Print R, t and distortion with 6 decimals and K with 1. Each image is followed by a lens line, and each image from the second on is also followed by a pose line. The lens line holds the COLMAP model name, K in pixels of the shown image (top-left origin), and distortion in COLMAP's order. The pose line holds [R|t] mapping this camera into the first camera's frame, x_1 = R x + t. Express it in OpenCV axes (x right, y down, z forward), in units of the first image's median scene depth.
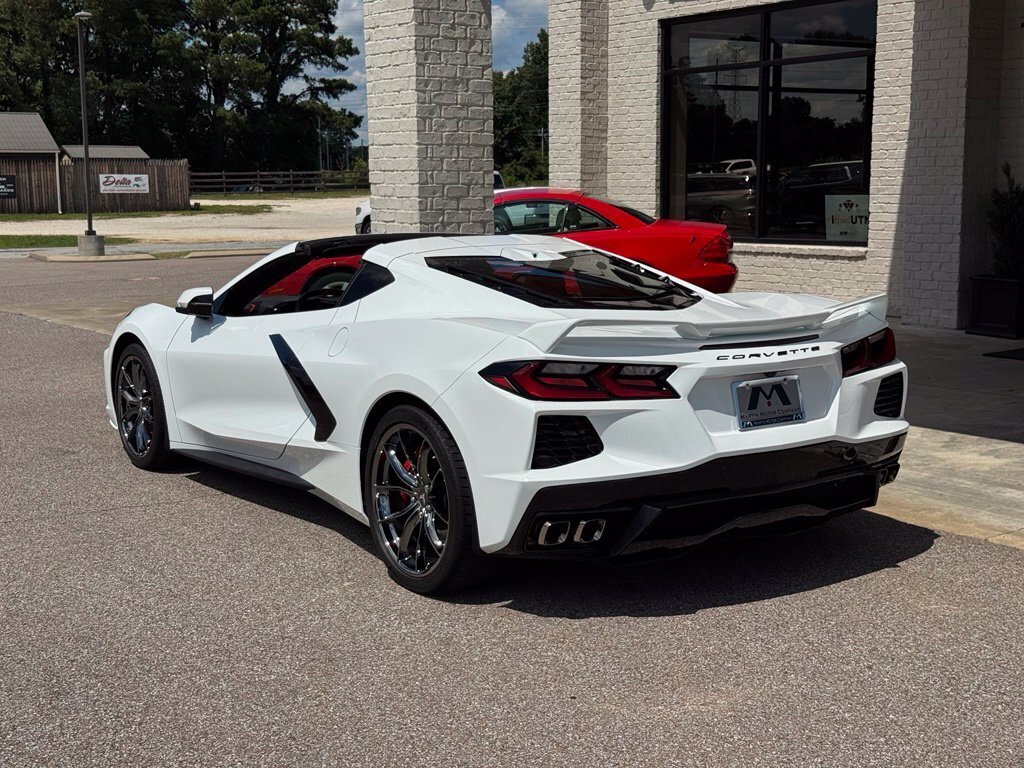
lens RADIAL K [[1422.0, 0, 512.0], [0, 1422.0, 384.0], [0, 0, 1]] dist [0.194254, -0.386981]
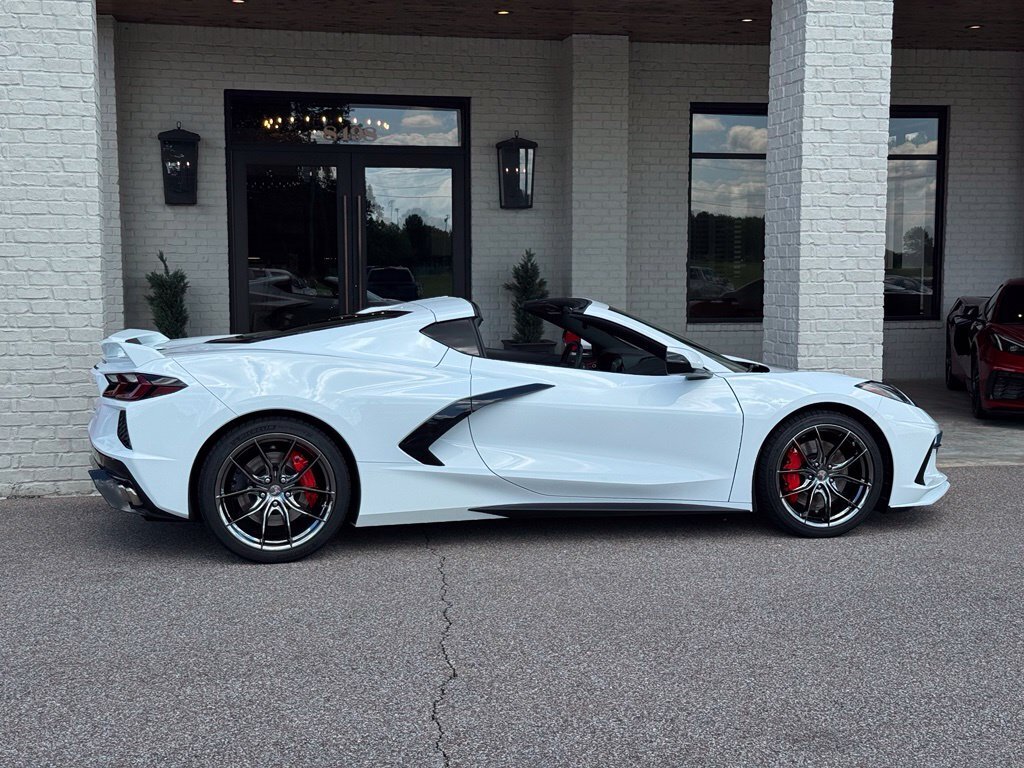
lens RADIAL K [[1422.0, 0, 512.0], [0, 1422.0, 384.0], [0, 0, 1]] dist [0.194254, -0.386981]
pose [[0.402401, -0.068223, 0.912918, -1.039706], [0.131043, 0.991242, 0.016315, -0.047819], [-0.906036, 0.113067, 0.407817, 0.477110]]
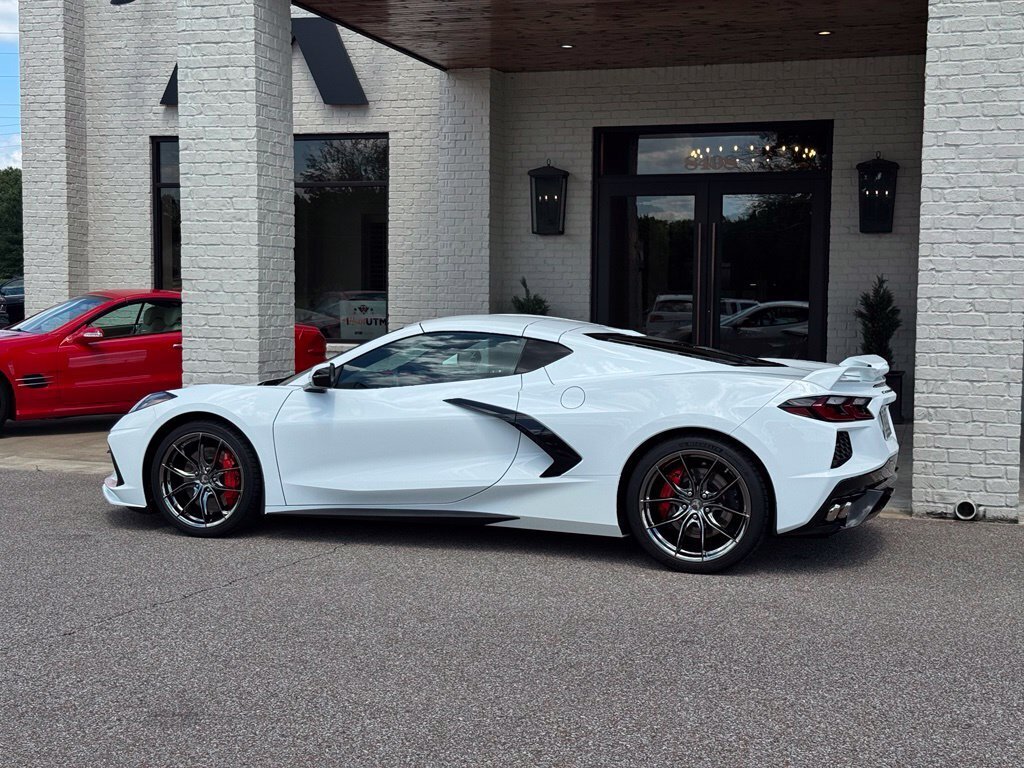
lens RADIAL K [[1422.0, 0, 512.0], [0, 1422.0, 384.0], [0, 0, 1]] dist [0.194254, -0.386981]
pose [[0.803199, -0.023279, 0.595256, -0.719619], [0.070391, 0.995945, -0.056032, 0.020593], [-0.591537, 0.086905, 0.801580, -0.003616]]
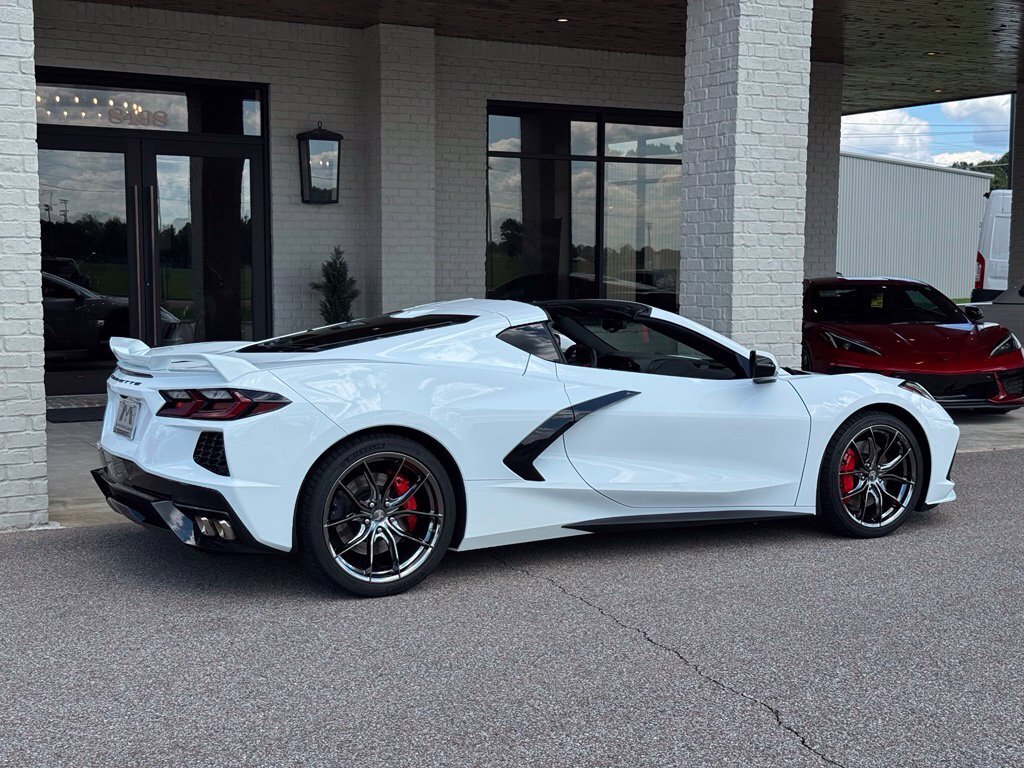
lens RADIAL K [[1422.0, 0, 512.0], [0, 1422.0, 384.0], [0, 0, 1]] dist [0.194254, -0.386981]
pose [[0.123945, -0.075485, 0.989414, -1.068788], [0.139789, 0.988487, 0.057903, -0.097545], [-0.982393, 0.131132, 0.133070, 0.803285]]
